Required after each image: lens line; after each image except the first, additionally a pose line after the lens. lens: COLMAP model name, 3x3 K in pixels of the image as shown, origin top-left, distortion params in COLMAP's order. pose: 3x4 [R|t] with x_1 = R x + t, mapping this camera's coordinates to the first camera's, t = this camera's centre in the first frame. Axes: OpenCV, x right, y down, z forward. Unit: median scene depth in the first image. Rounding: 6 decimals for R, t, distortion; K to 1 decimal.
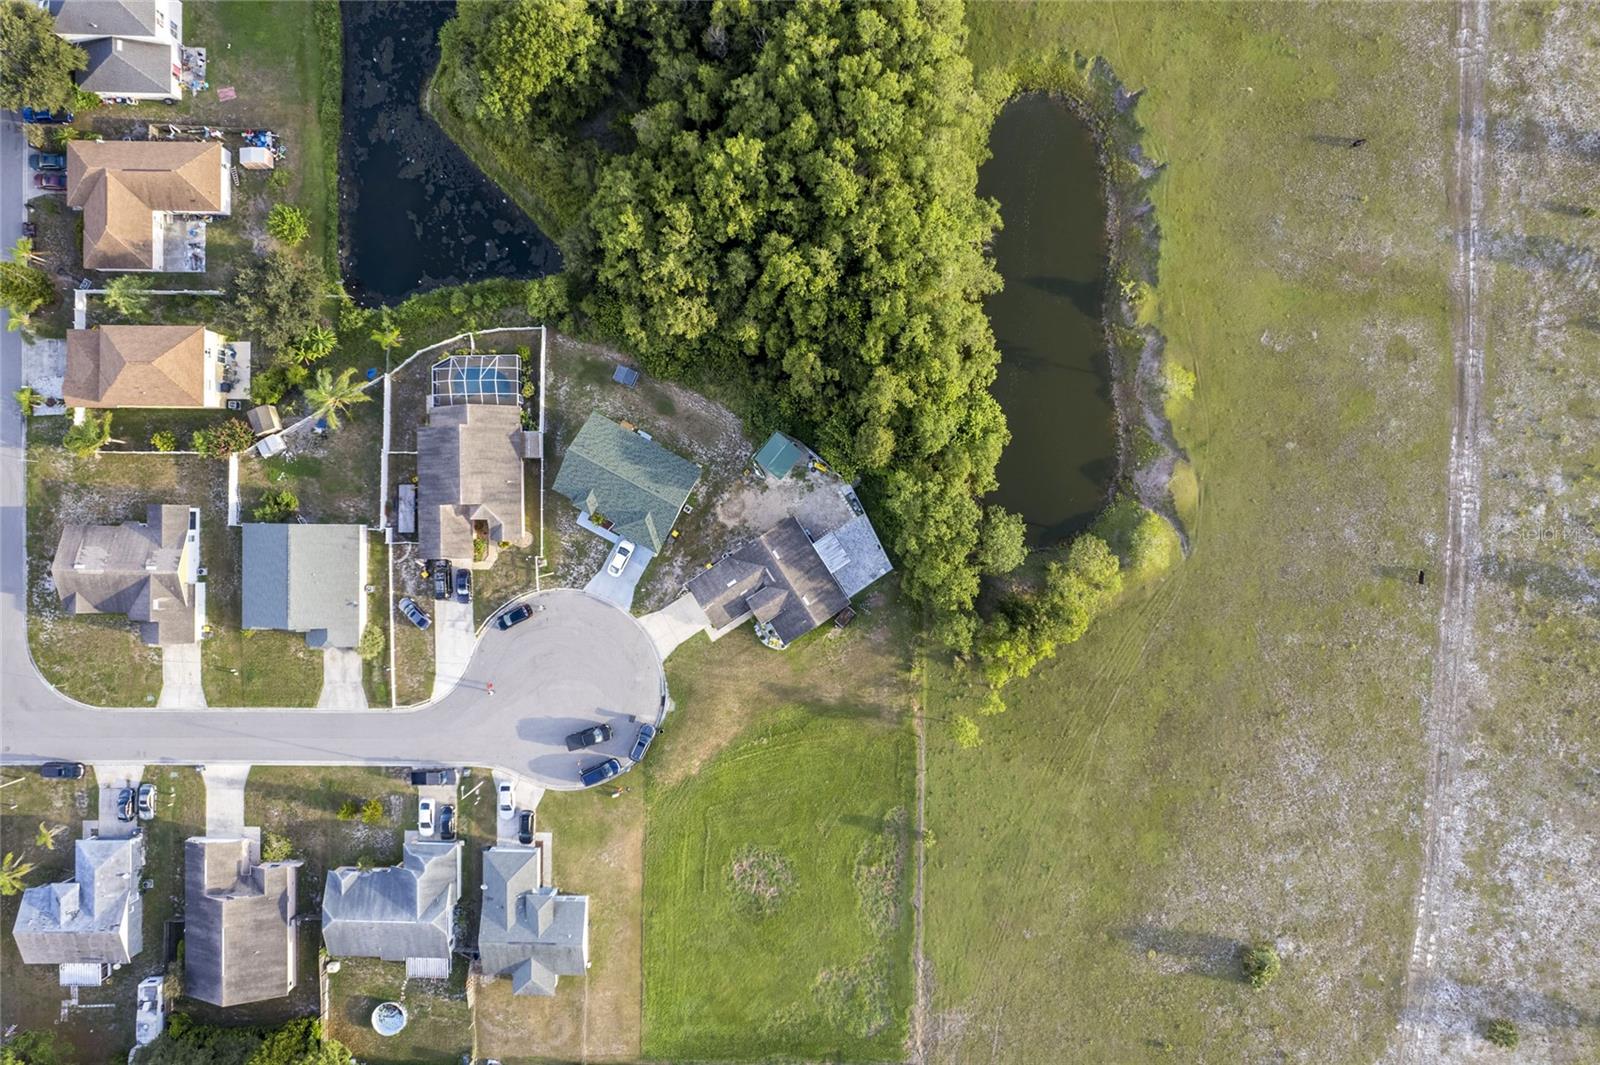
lens RADIAL K [[1019.5, 0, 803.8], [0, 1019.5, 532.9], [0, 0, 1]] dist [-0.068307, 0.059389]
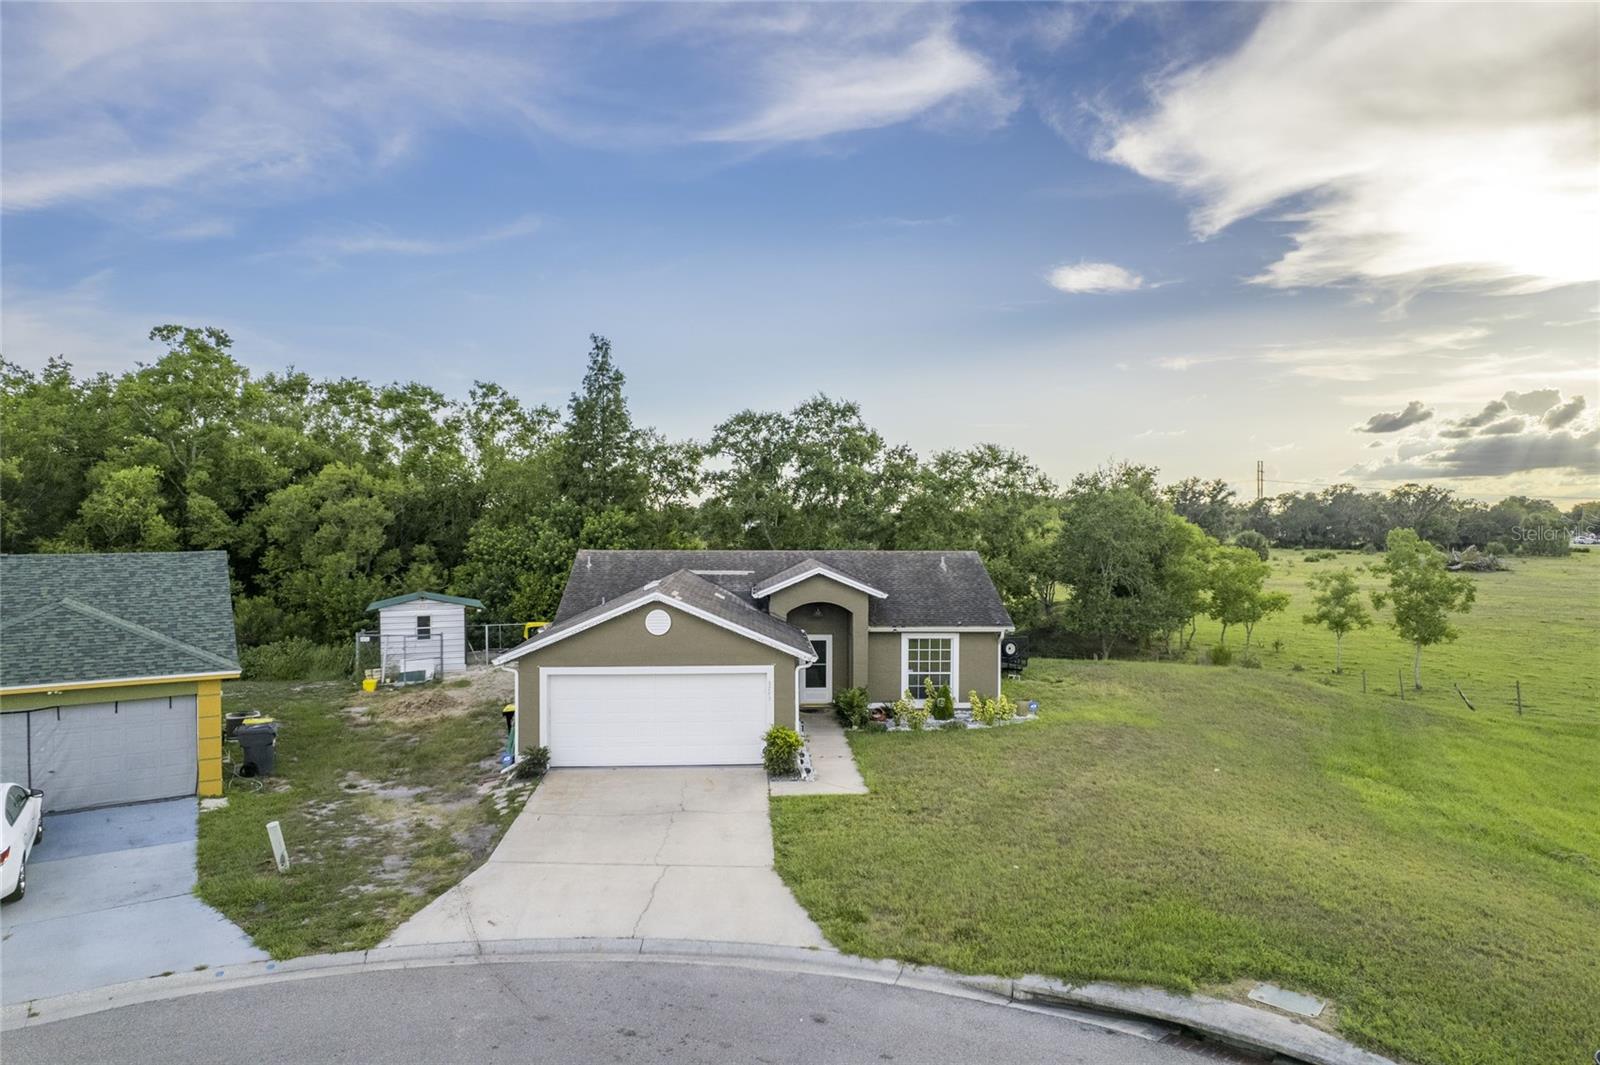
lens RADIAL K [[1019.5, 0, 803.8], [0, 1019.5, 532.9], [0, 0, 1]] dist [-0.068307, 0.059389]
pose [[0.493964, -0.013138, 0.869383, -0.237190], [0.869384, -0.007610, -0.494079, 0.180319], [0.013107, 0.999885, 0.007663, 0.965331]]
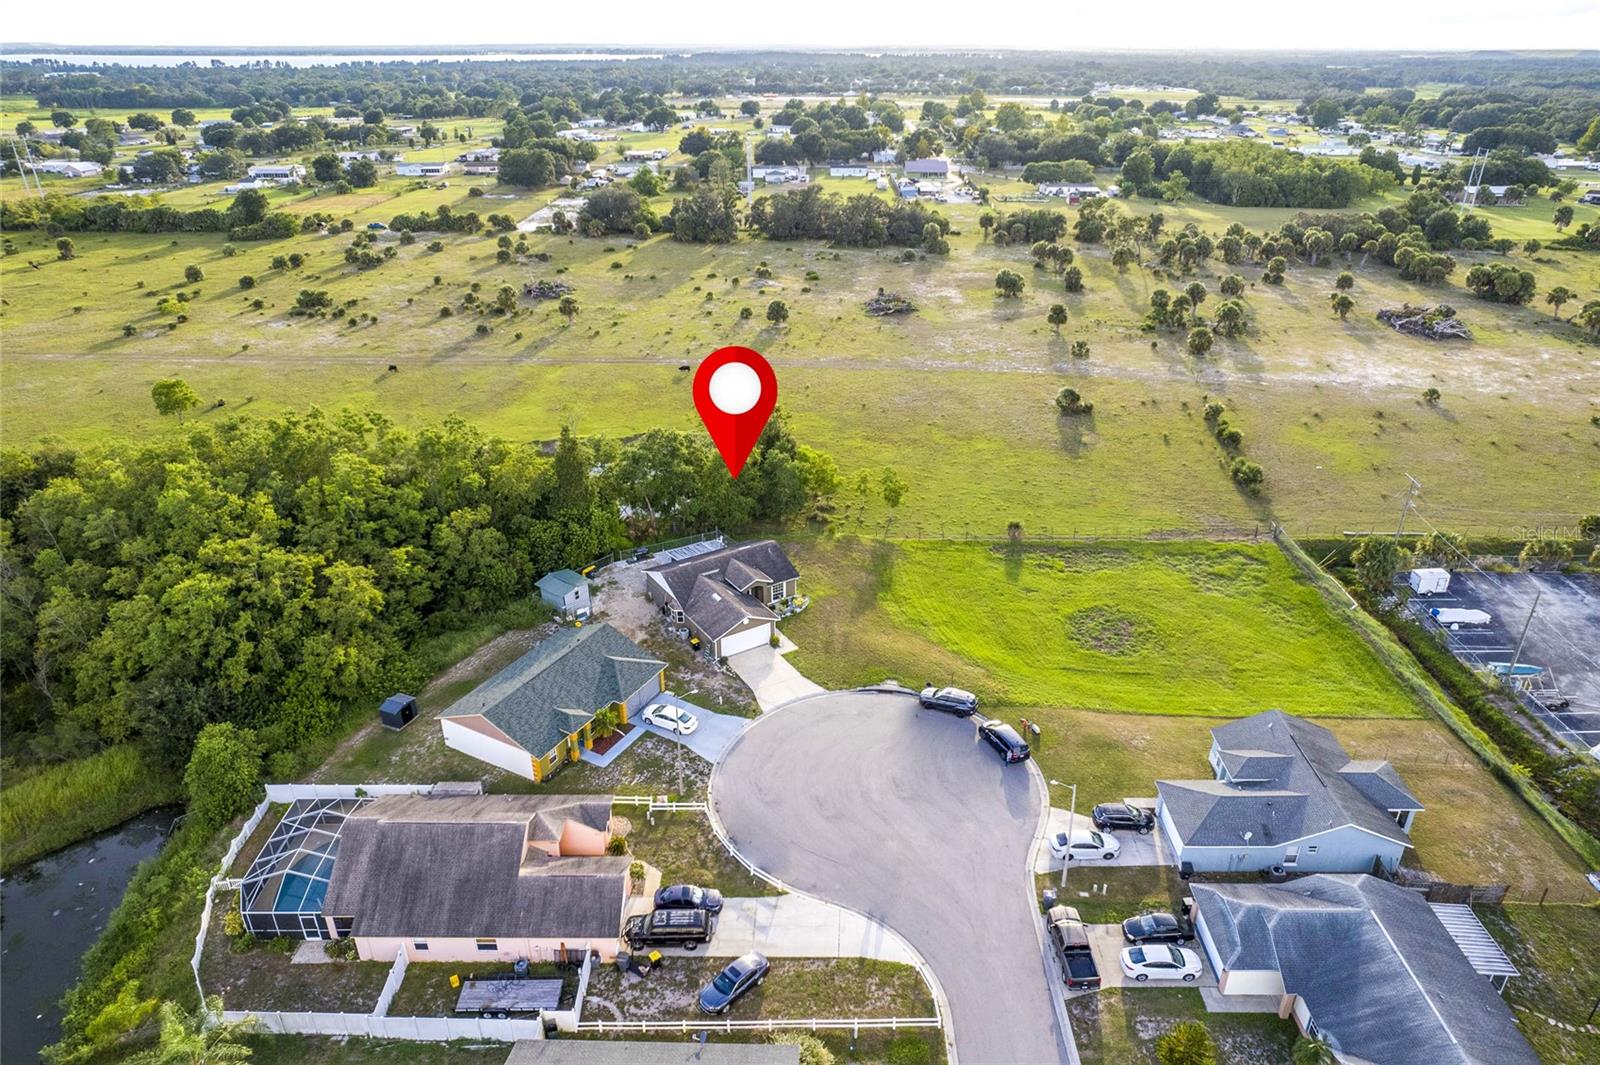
lens RADIAL K [[1019.5, 0, 803.8], [0, 1019.5, 532.9], [0, 0, 1]] dist [-0.068307, 0.059389]
pose [[0.002275, -0.438945, 0.898511, -0.719948], [0.999889, -0.012226, -0.008504, 0.119048], [0.014719, 0.898431, 0.438869, 0.607854]]
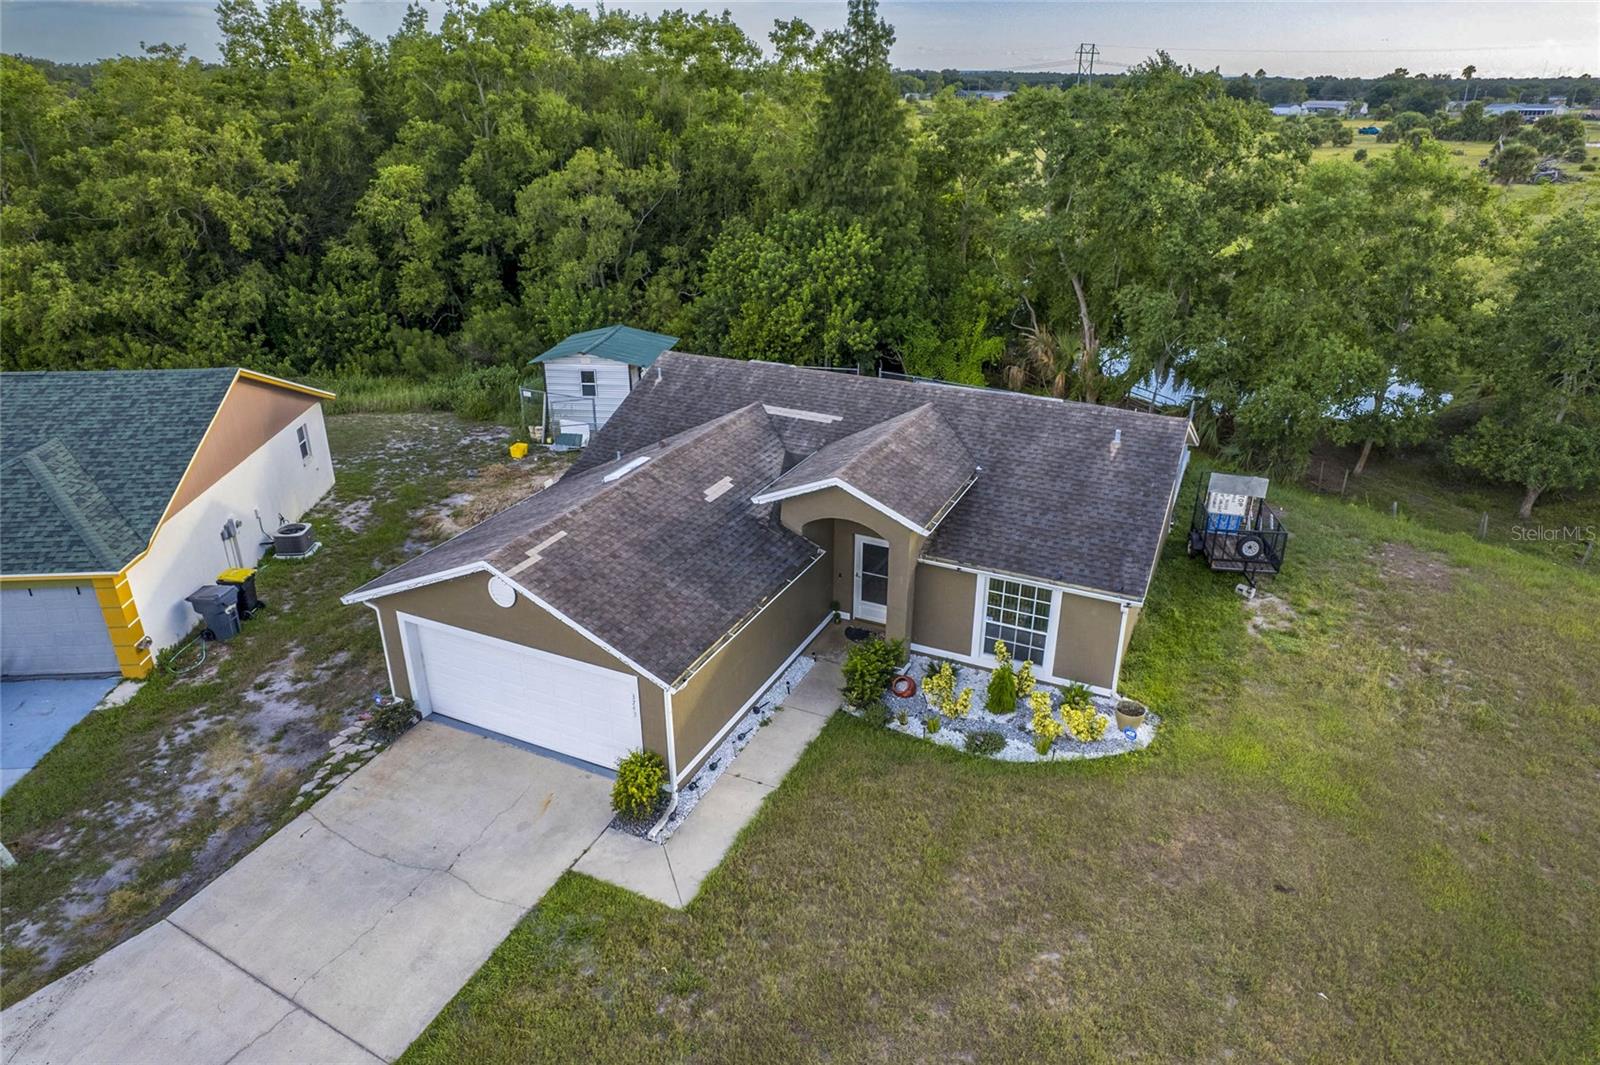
lens RADIAL K [[1019.5, 0, 803.8], [0, 1019.5, 532.9], [0, 0, 1]] dist [-0.068307, 0.059389]
pose [[0.848961, -0.217736, 0.481515, -0.124863], [0.528385, 0.334837, -0.780188, 0.191742], [0.008646, 0.916774, 0.399312, 0.922740]]
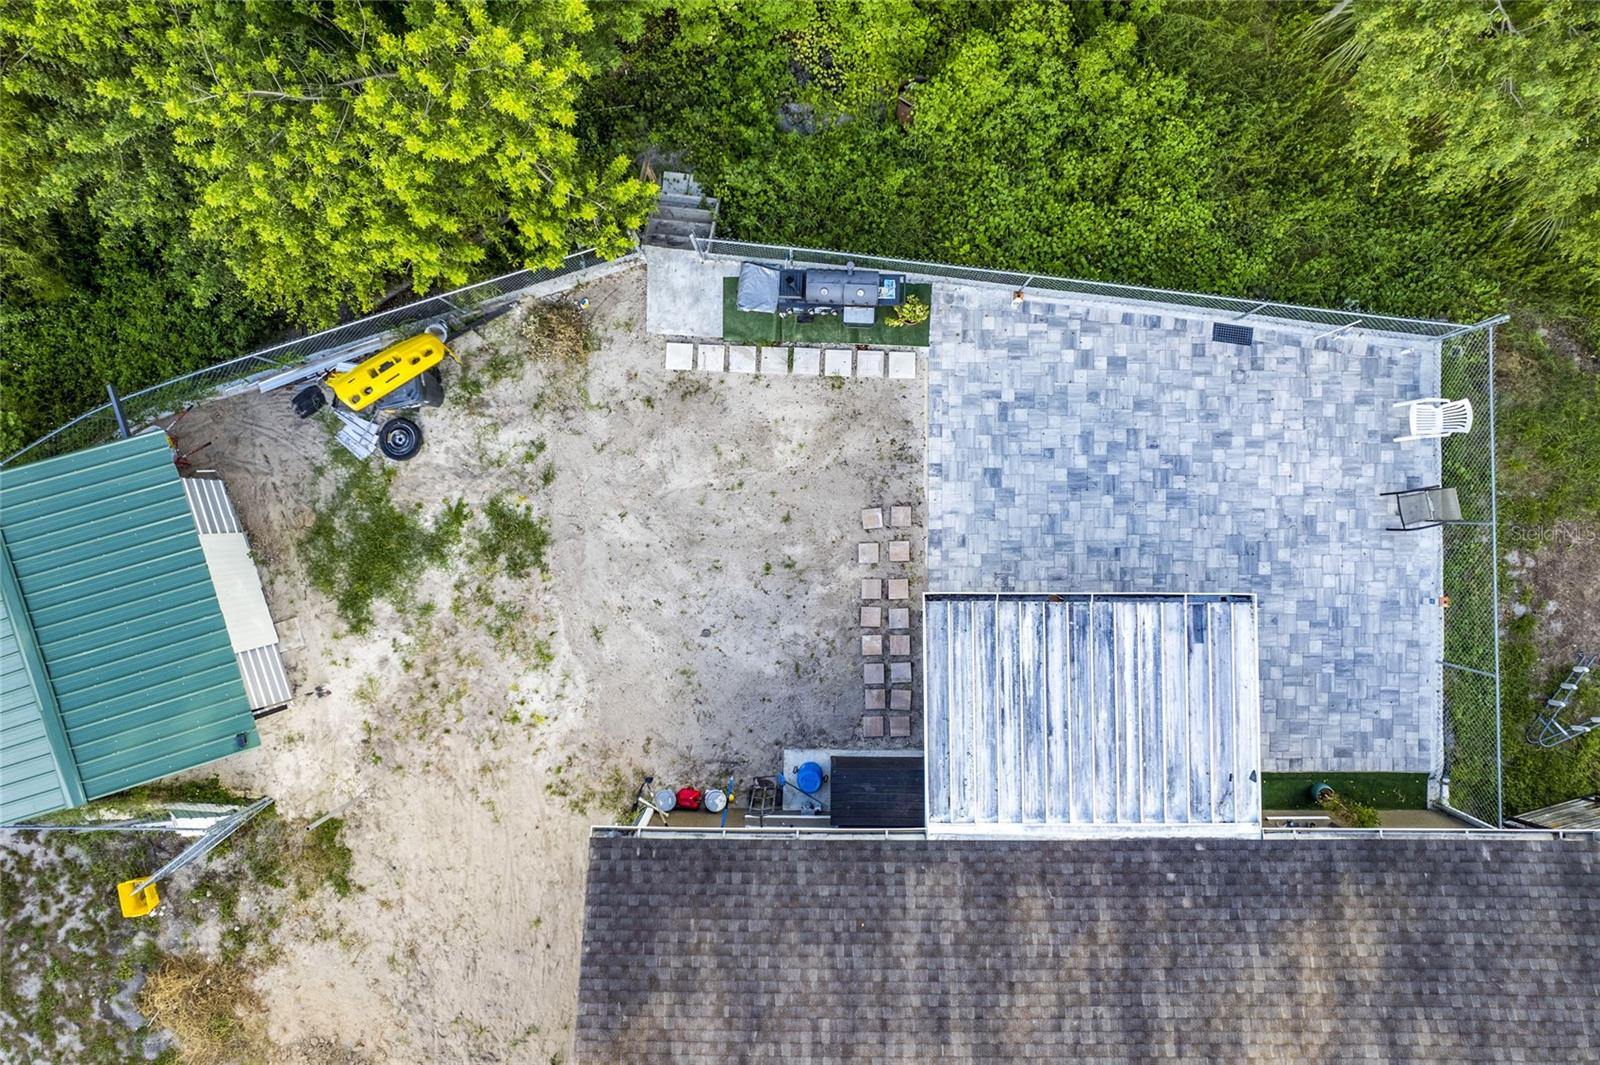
lens RADIAL K [[1019.5, 0, 803.8], [0, 1019.5, 532.9], [0, 0, 1]] dist [-0.068307, 0.059389]
pose [[0.547744, -0.836456, -0.017851, 0.028593], [0.836414, 0.547970, -0.011850, -0.014313], [0.019693, -0.008440, 0.999770, 0.885823]]
